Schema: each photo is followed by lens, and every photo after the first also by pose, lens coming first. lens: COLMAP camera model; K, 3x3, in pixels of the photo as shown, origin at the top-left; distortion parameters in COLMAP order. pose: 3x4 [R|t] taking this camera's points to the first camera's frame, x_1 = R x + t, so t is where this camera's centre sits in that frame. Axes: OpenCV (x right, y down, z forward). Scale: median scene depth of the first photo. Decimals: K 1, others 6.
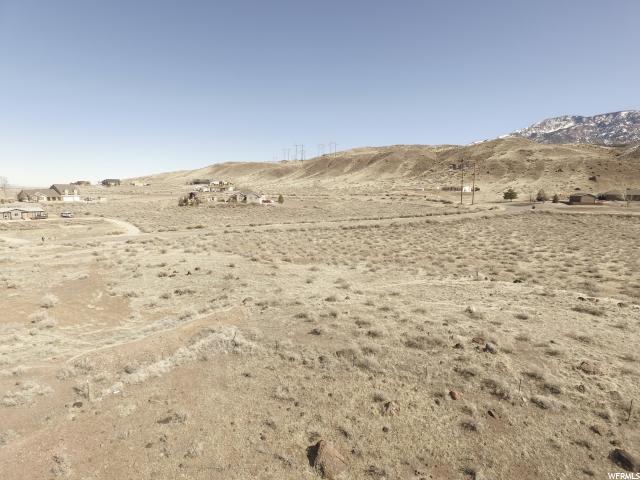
lens RADIAL K [[367.3, 0, 319.7], [0, 367.3, 240.9], [0, 0, 1]] dist [-0.119131, 0.083544]
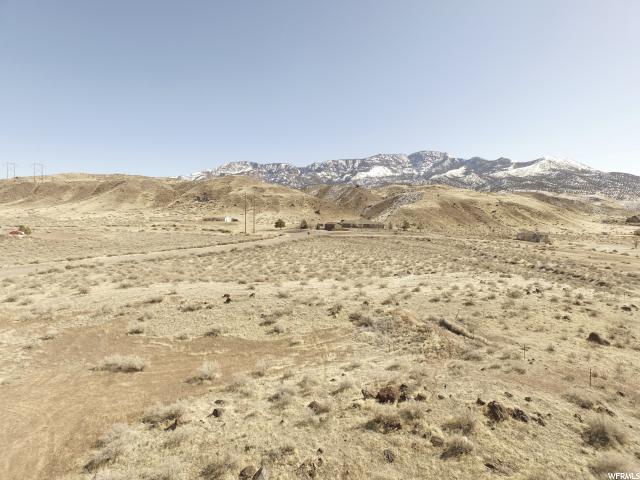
lens RADIAL K [[367.3, 0, 321.3], [0, 367.3, 241.9], [0, 0, 1]] dist [-0.119131, 0.083544]
pose [[0.682643, -0.029049, 0.730175, -0.132477], [0.095648, 0.994165, -0.049869, 0.002221], [-0.724466, 0.103882, 0.681438, 0.039113]]
